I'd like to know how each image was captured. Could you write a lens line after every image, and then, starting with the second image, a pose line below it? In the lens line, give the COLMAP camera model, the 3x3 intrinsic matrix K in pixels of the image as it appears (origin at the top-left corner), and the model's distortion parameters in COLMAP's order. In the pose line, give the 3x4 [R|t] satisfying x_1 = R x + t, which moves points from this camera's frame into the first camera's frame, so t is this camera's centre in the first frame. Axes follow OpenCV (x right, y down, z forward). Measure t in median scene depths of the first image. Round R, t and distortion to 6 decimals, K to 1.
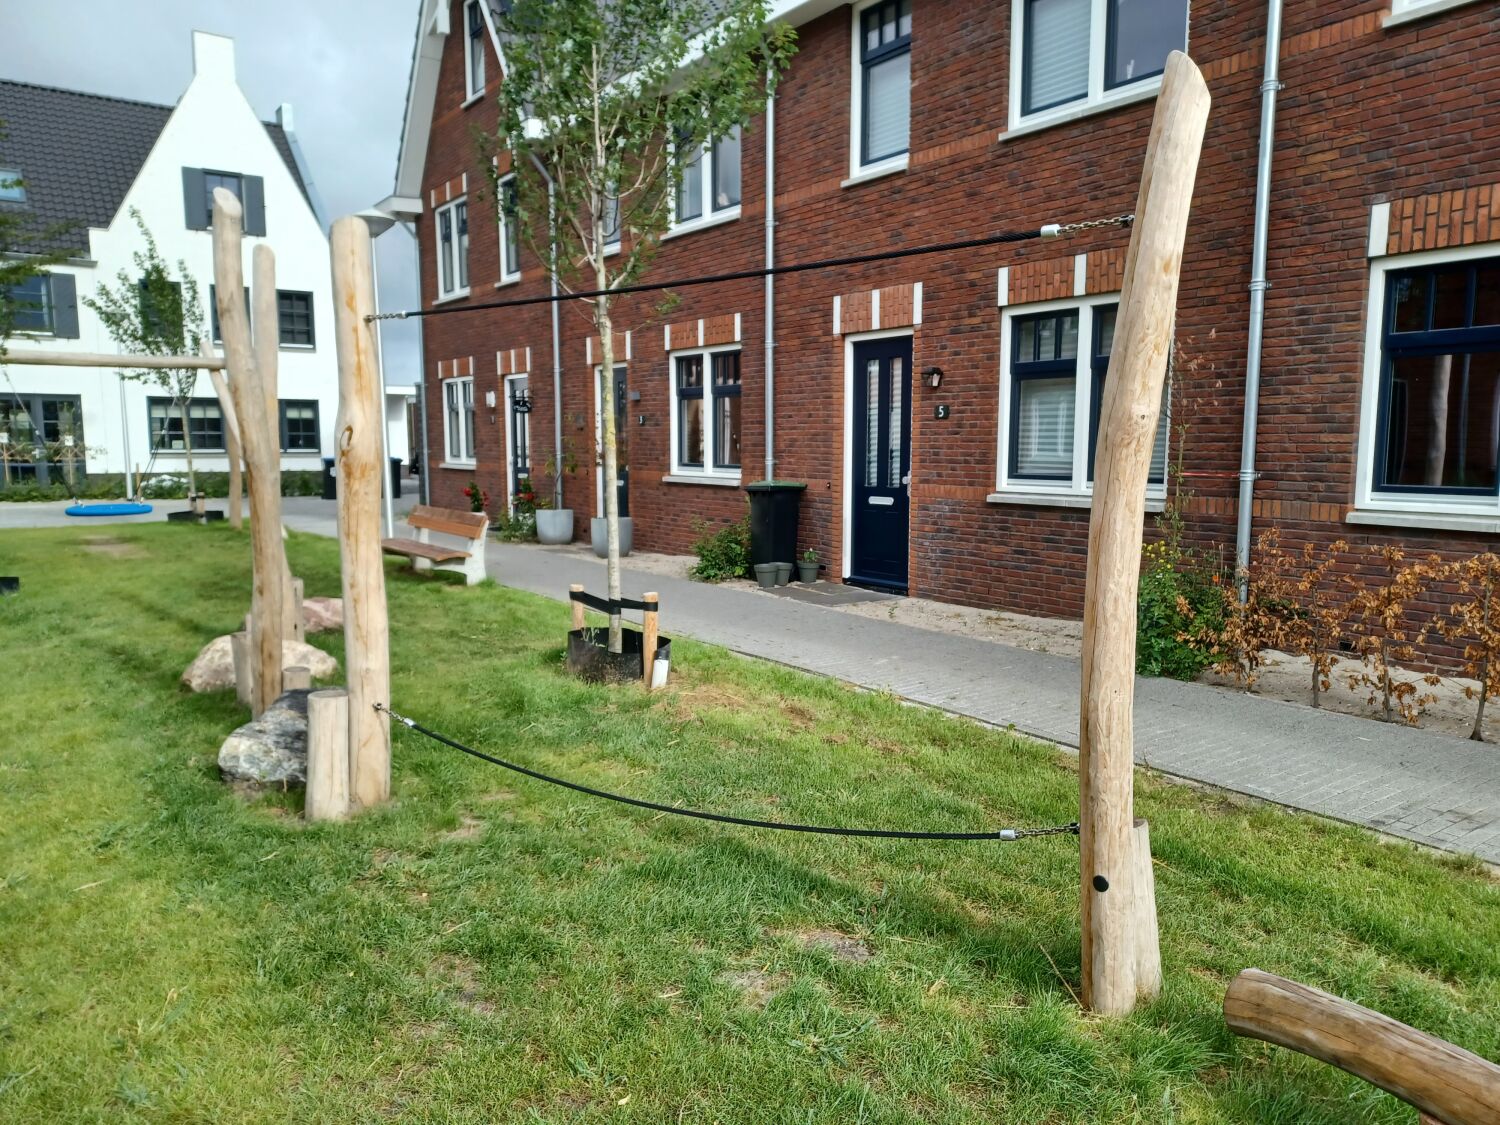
lens RADIAL K [[1112.8, 0, 755.9], [0, 1112.8, 570.2], [0, 0, 1]] dist [0.056755, -0.062480]
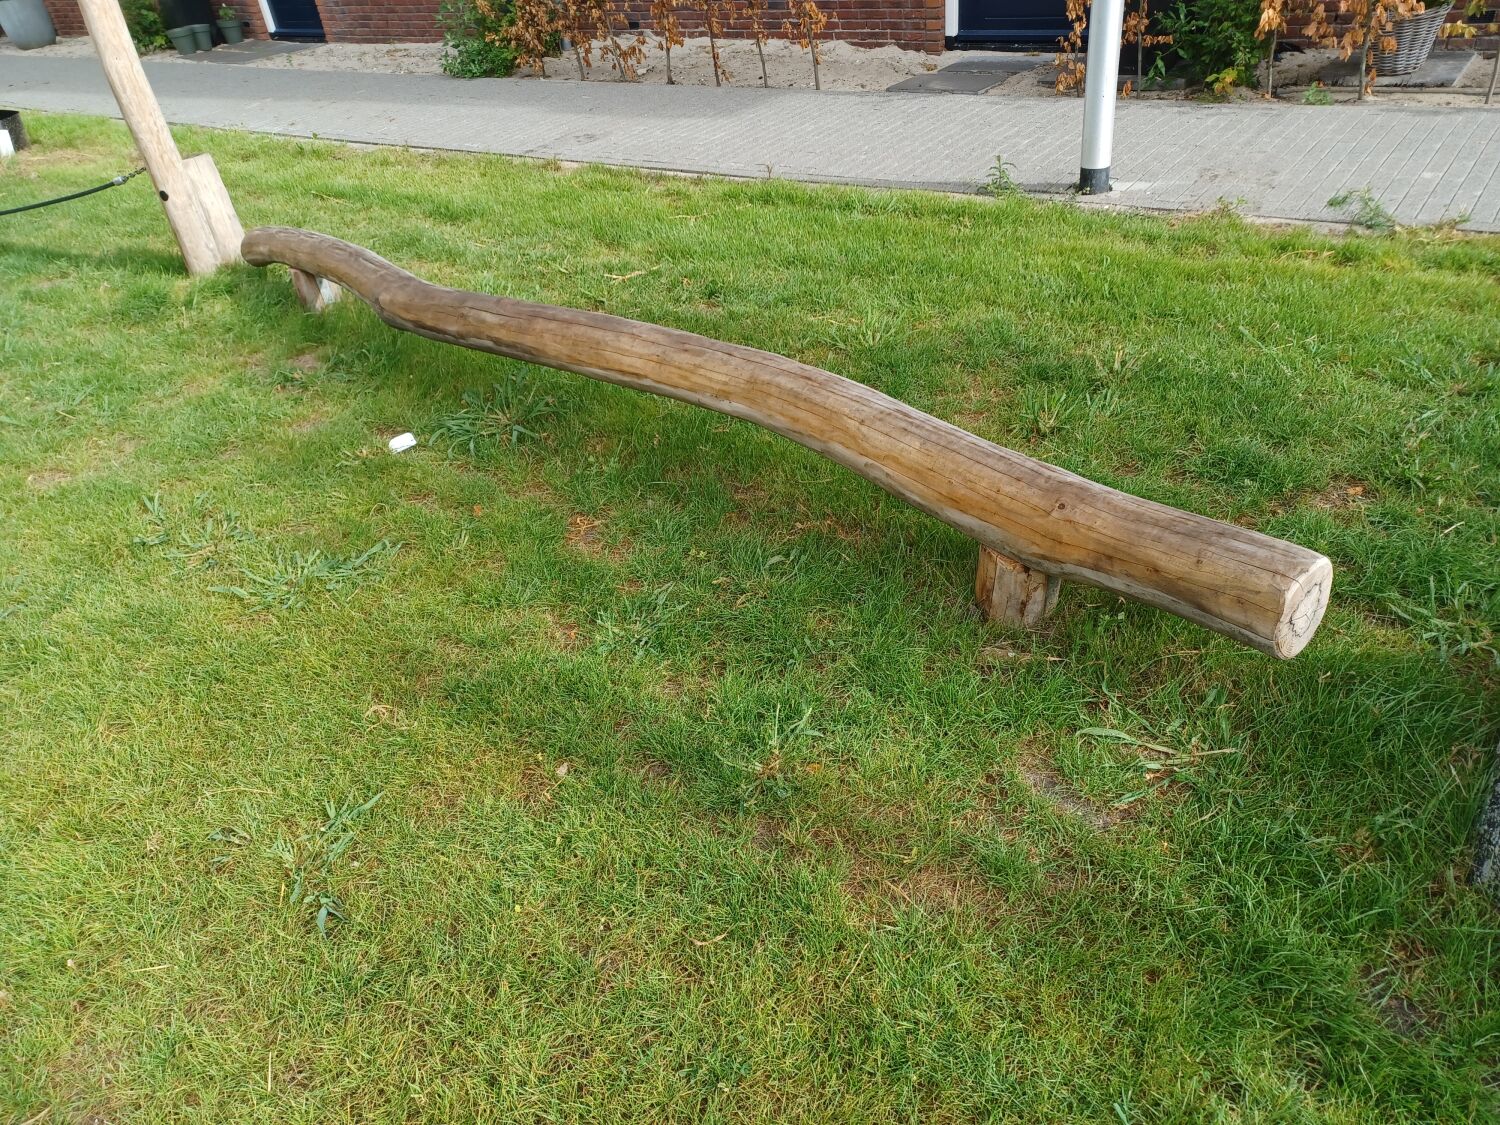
lens RADIAL K [[1121.6, 0, 750.0], [0, 1121.6, 562.5], [0, 0, 1]] dist [0.036241, 0.001050]
pose [[0.944887, -0.253031, 0.207758, 0.151772], [0.139976, 0.885875, 0.442303, 0.036080], [-0.295964, -0.388845, 0.872470, -0.199914]]
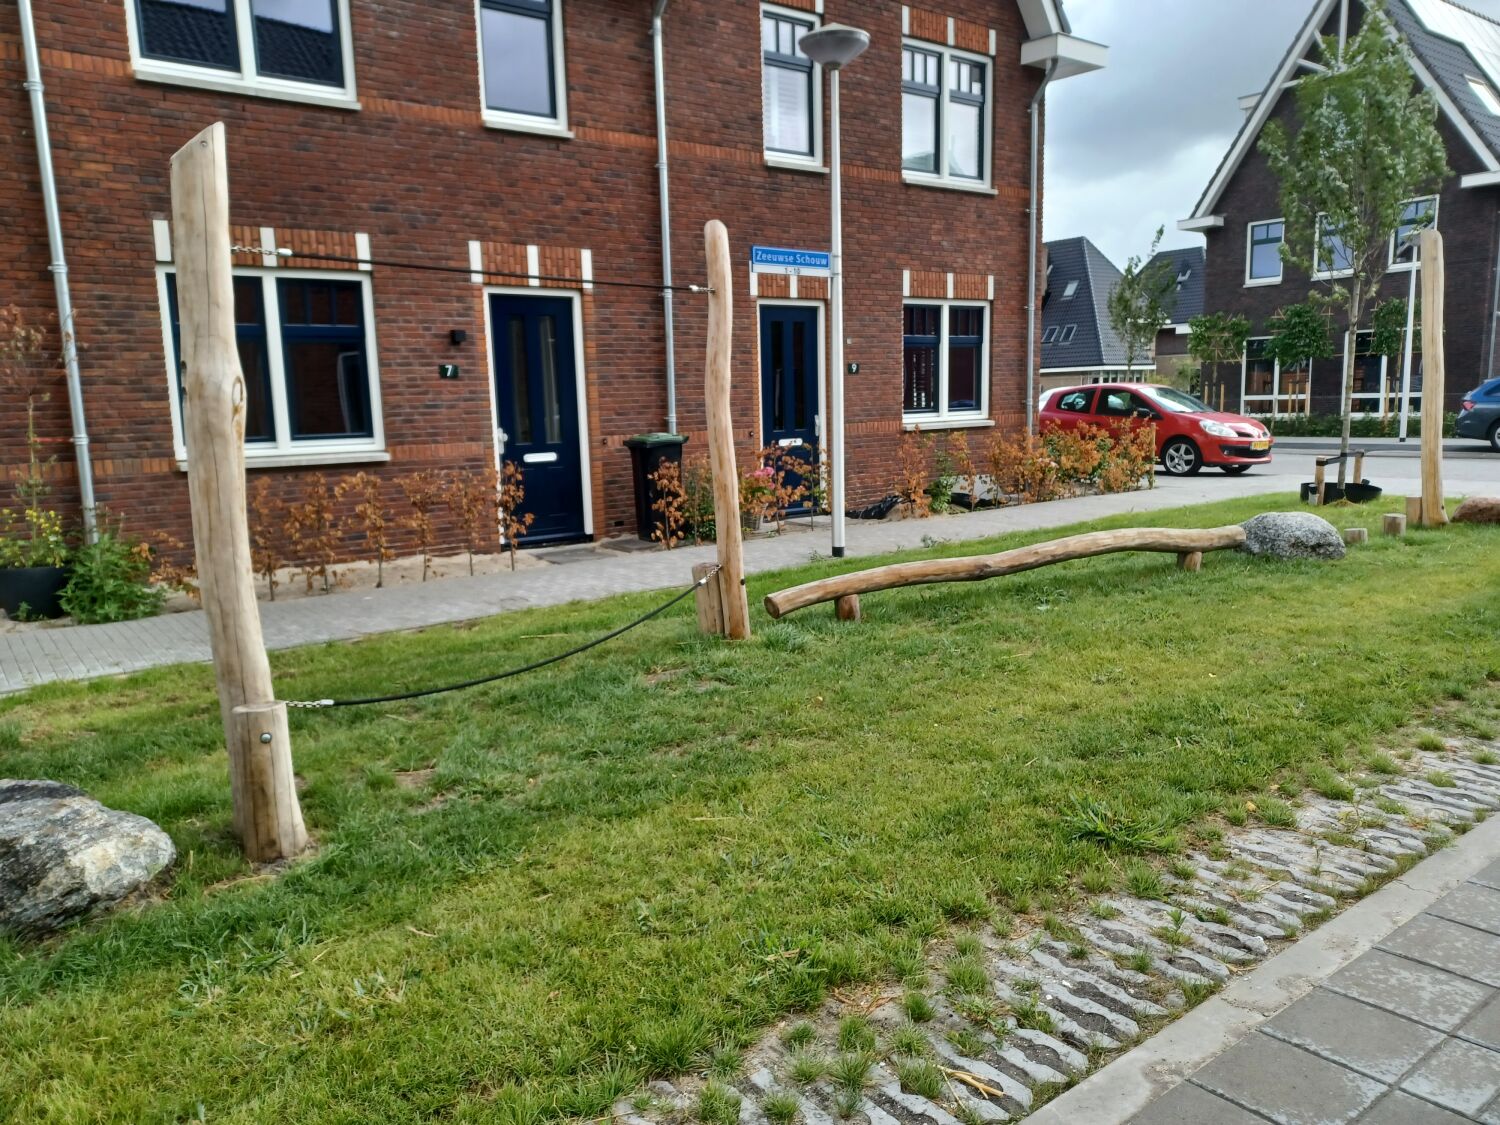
lens RADIAL K [[1135.3, 0, 755.0], [0, 1135.3, 591.4], [0, 0, 1]] dist [0.014381, -0.007356]
pose [[-0.078015, -0.163985, 0.983373, -0.494076], [0.144880, 0.974043, 0.173923, -0.024775], [-0.986369, 0.156040, -0.052232, 0.276257]]
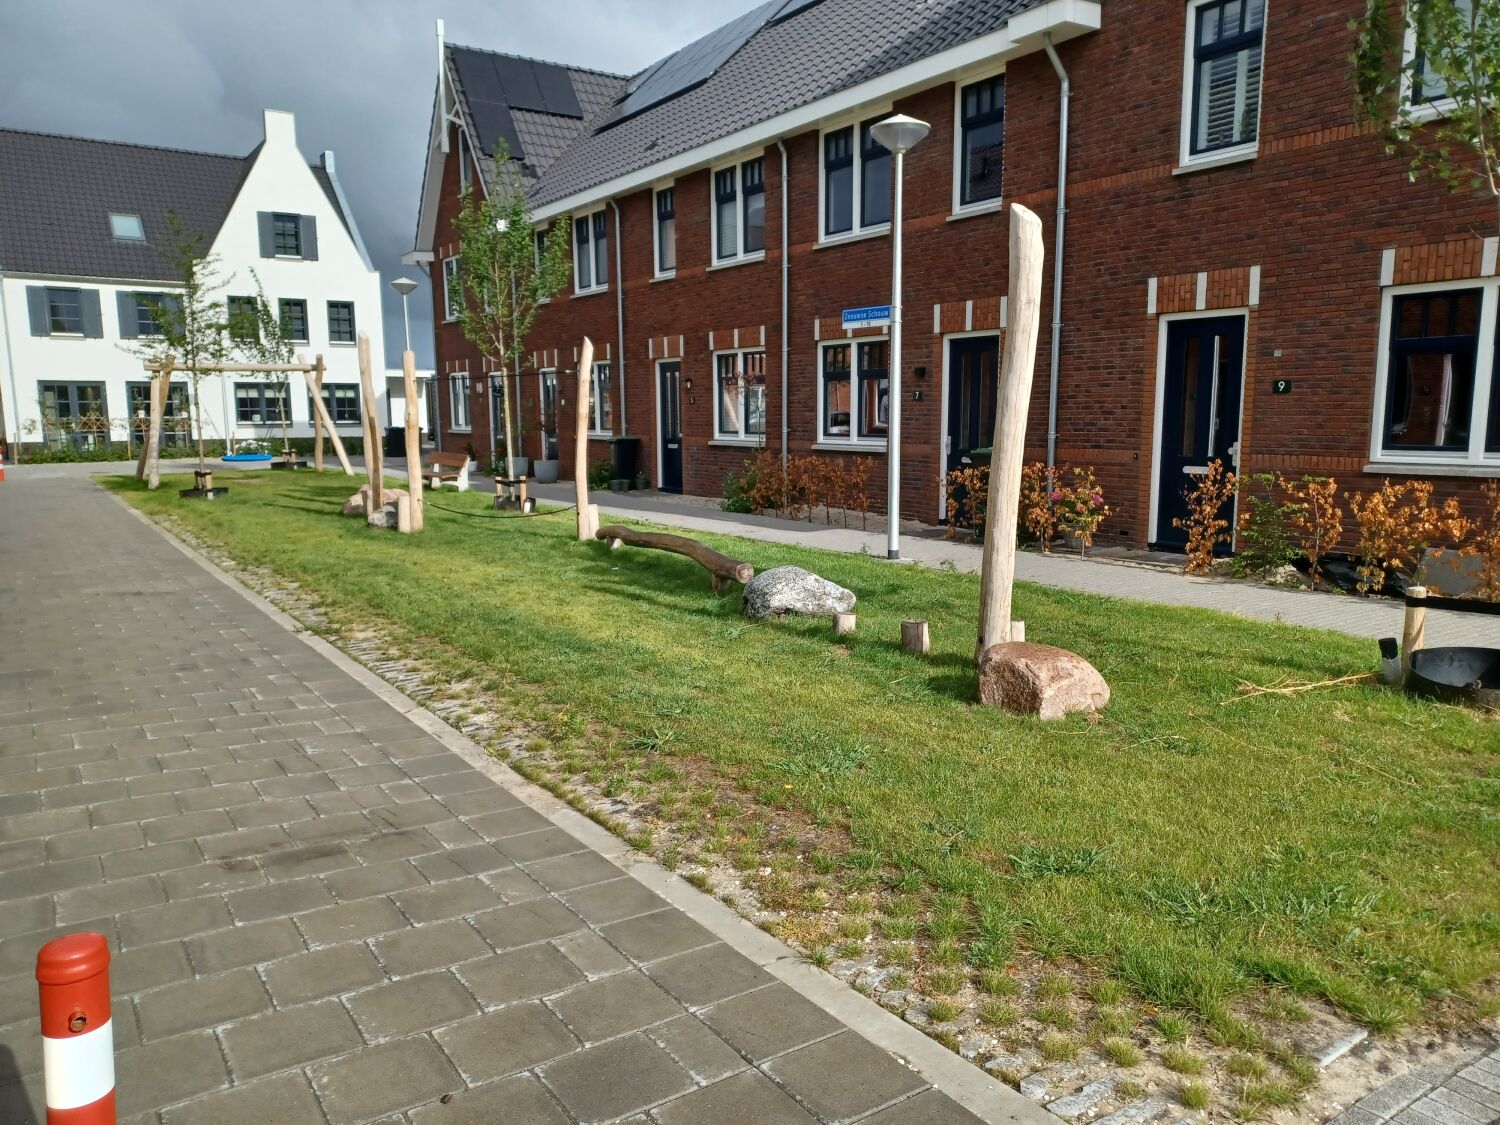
lens RADIAL K [[1112.8, 0, 755.9], [0, 1112.8, 570.2], [0, 0, 1]] dist [0.056755, -0.062480]
pose [[0.999861, -0.004003, -0.016180, 0.270170], [0.004439, 0.999626, 0.026994, 0.095199], [0.016066, -0.027062, 0.999505, -0.873426]]
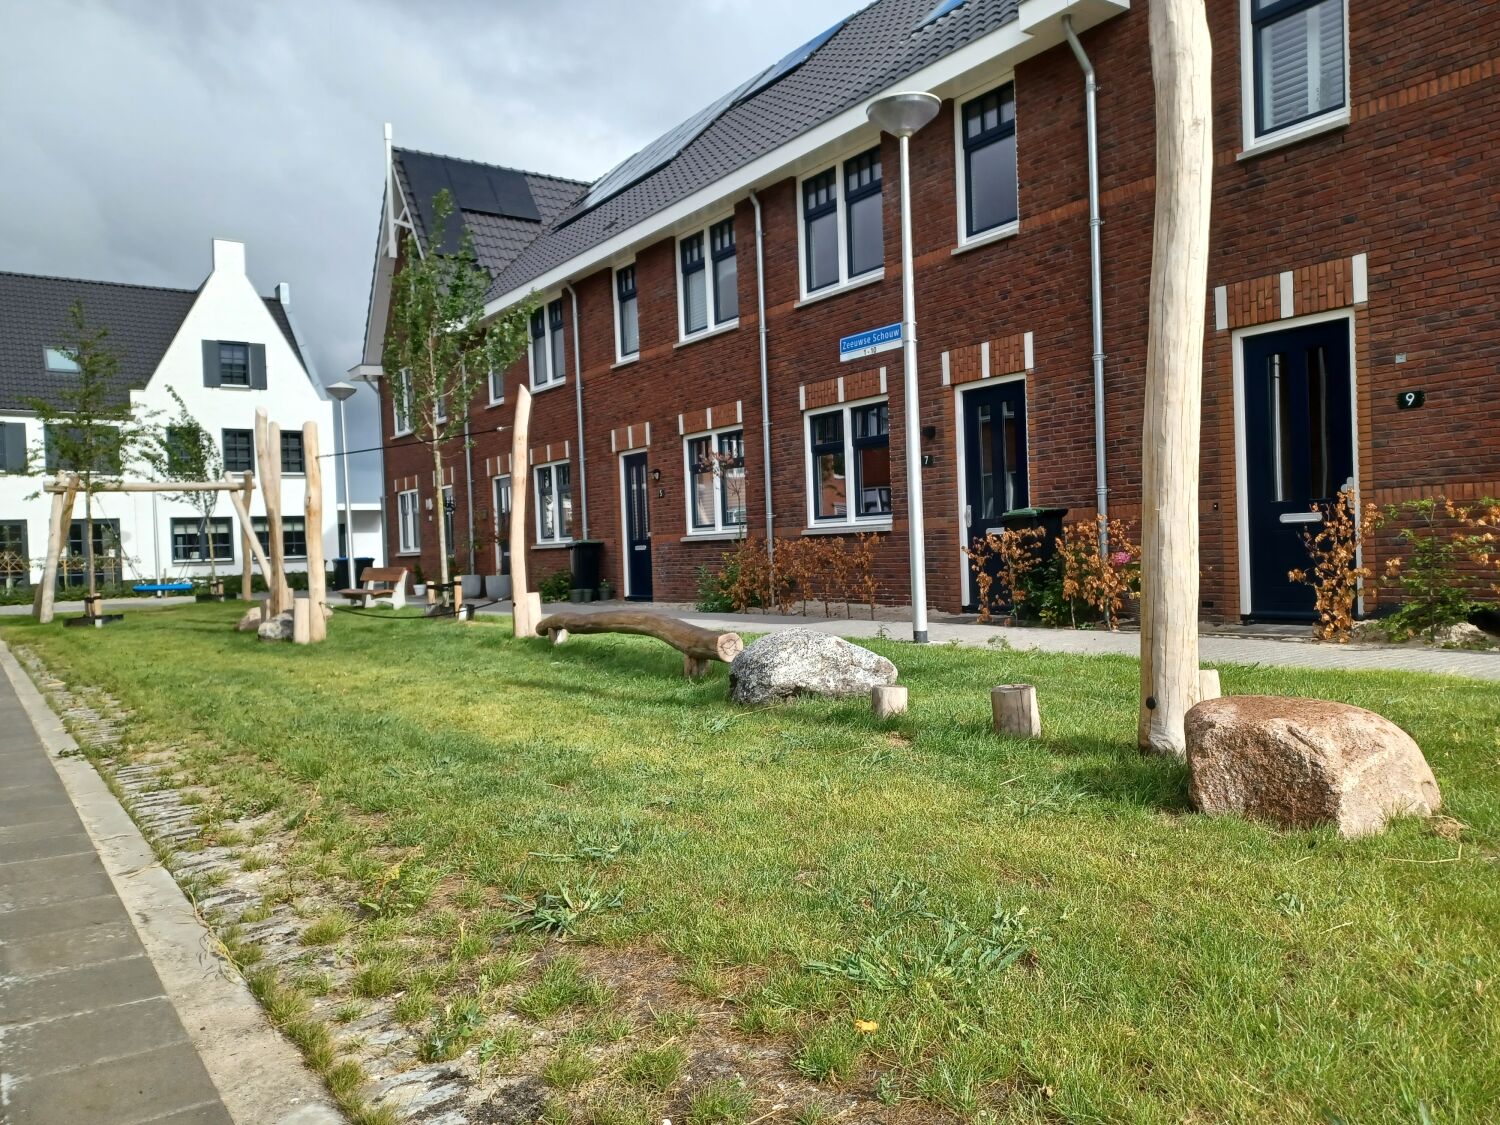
lens RADIAL K [[1113.0, 0, 762.3], [0, 1113.0, 558.2], [0, 0, 1]] dist [0.062847, -0.073708]
pose [[0.999194, -0.038335, 0.011902, 0.260351], [0.039404, 0.993281, -0.108811, 0.135256], [-0.007651, 0.109192, 0.993991, -0.636128]]
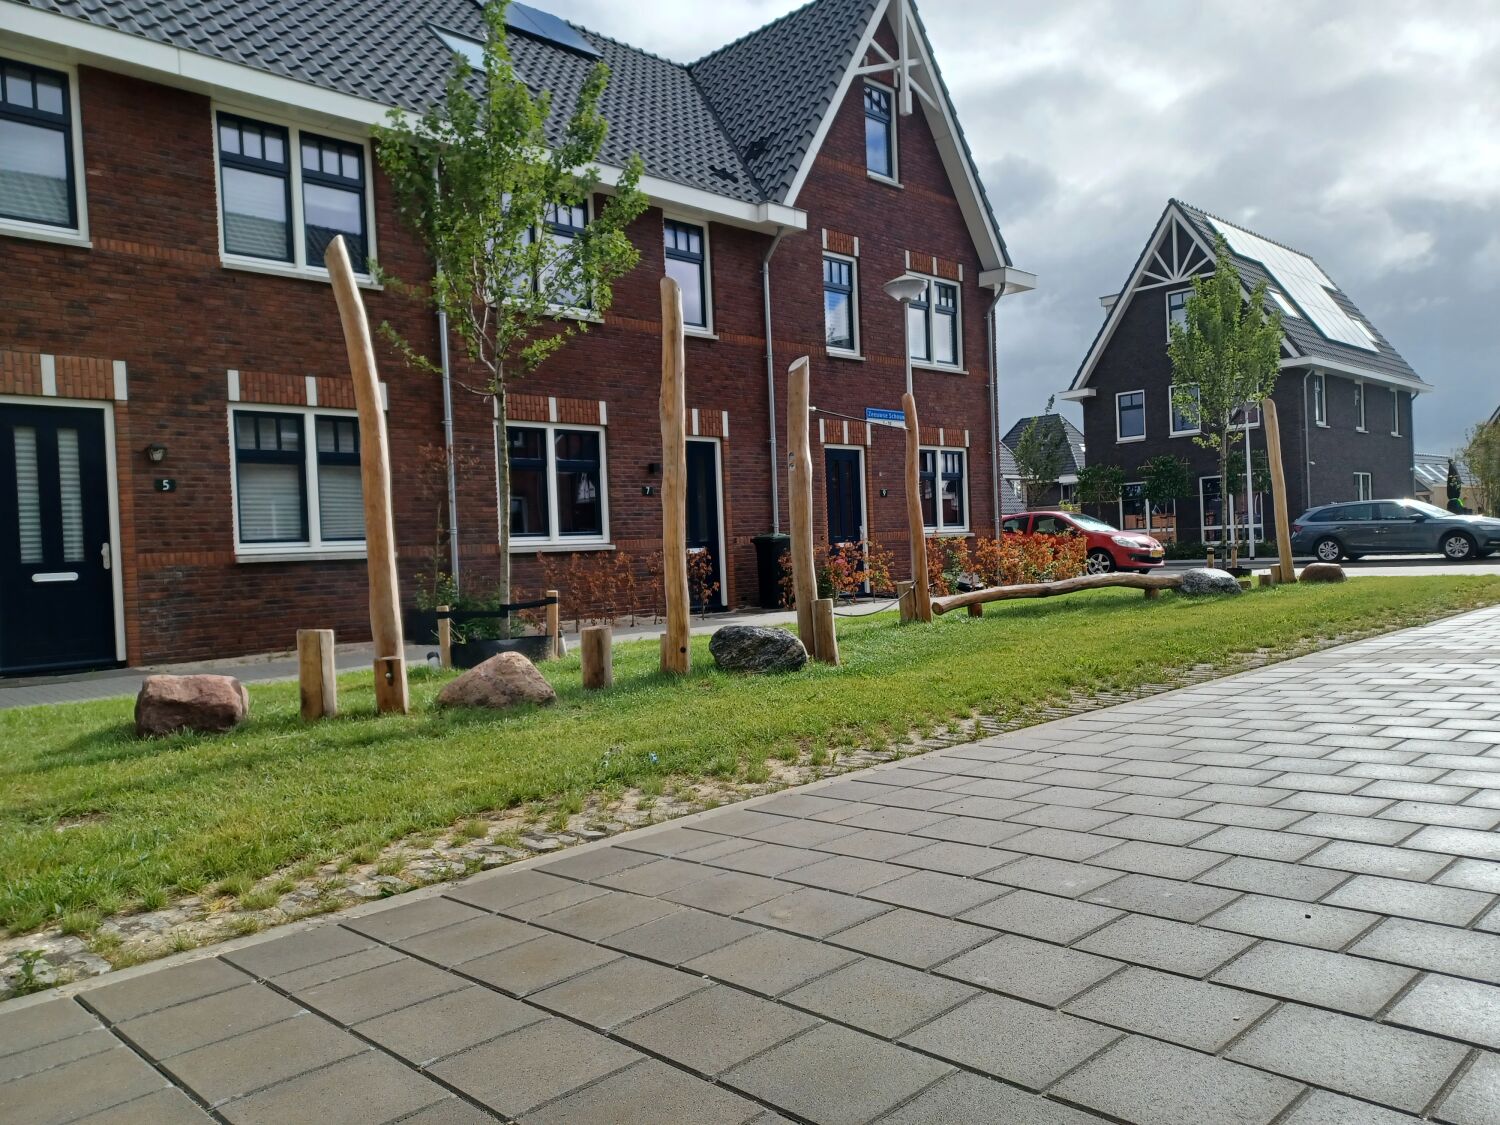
lens RADIAL K [[1112.8, 0, 755.9], [0, 1112.8, 570.2], [0, 0, 1]] dist [0.056755, -0.062480]
pose [[-0.182026, -0.003283, 0.983288, -0.866557], [0.162182, 0.986198, 0.033315, -0.004485], [-0.969827, 0.165536, -0.178981, 0.567441]]
